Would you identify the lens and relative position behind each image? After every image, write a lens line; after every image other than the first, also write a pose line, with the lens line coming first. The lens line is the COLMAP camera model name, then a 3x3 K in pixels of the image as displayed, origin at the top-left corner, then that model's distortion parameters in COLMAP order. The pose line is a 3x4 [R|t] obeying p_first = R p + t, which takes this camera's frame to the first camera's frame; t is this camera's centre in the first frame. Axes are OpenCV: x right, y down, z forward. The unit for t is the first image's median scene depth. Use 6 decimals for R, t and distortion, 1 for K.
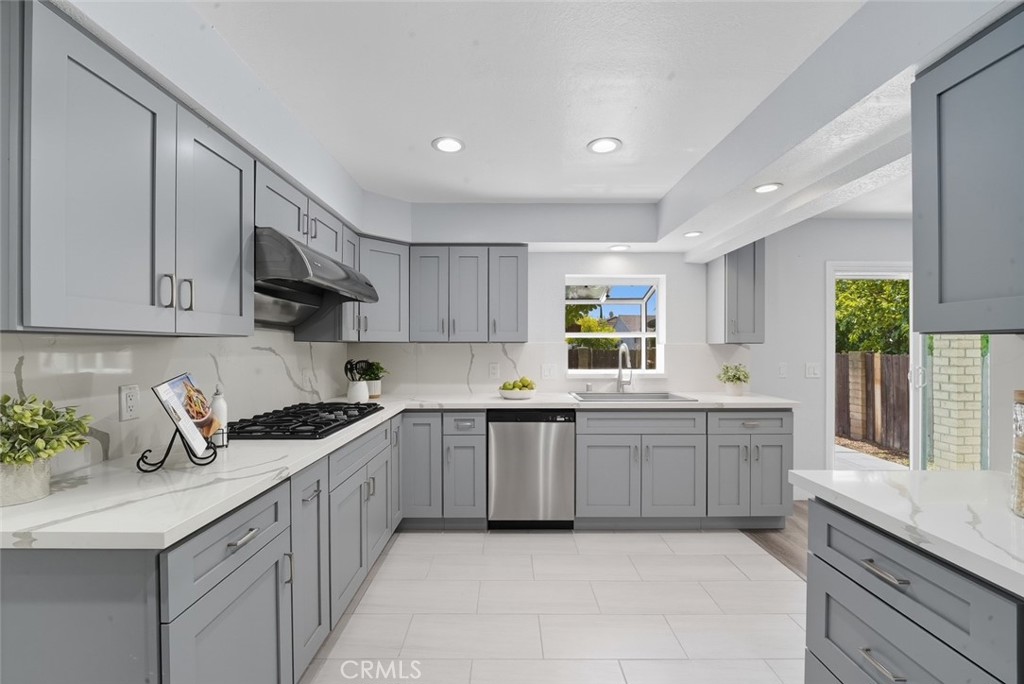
lens RADIAL K [[423.0, 0, 507.4], [0, 423.0, 347.4], [0, 0, 1]] dist [-0.009576, -0.000447]
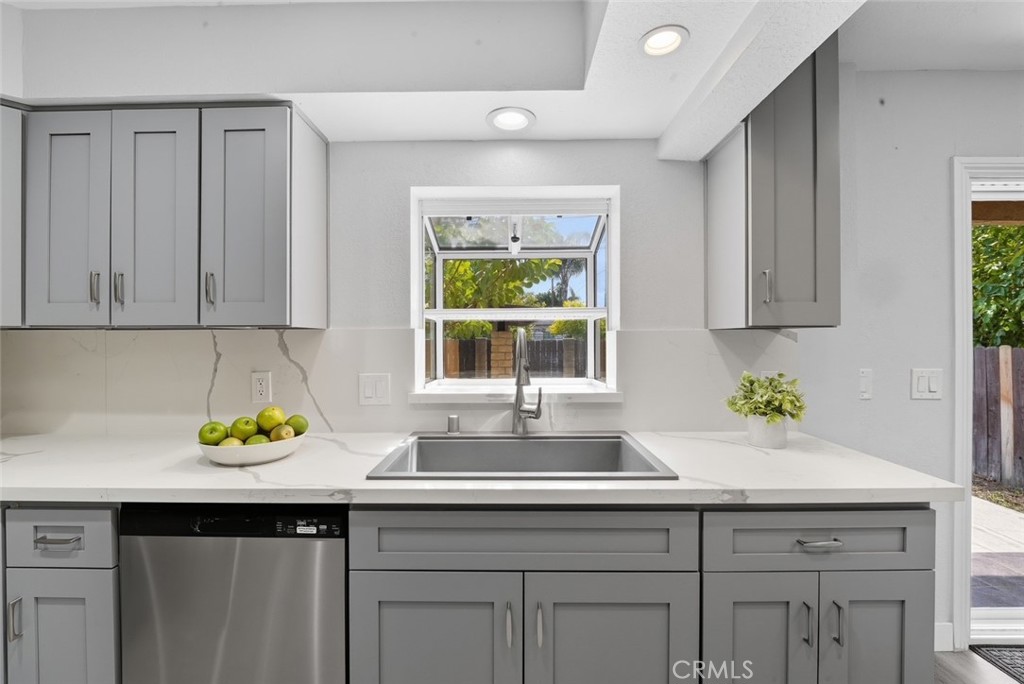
lens RADIAL K [[430.9, 0, 505.8], [0, 430.9, 339.3], [0, 0, 1]] dist [-0.018311, -0.000248]
pose [[0.999919, -0.004190, -0.012009, 0.276307], [0.004208, 0.999990, 0.001475, 0.001241], [0.012003, -0.001526, 0.999927, 0.562443]]
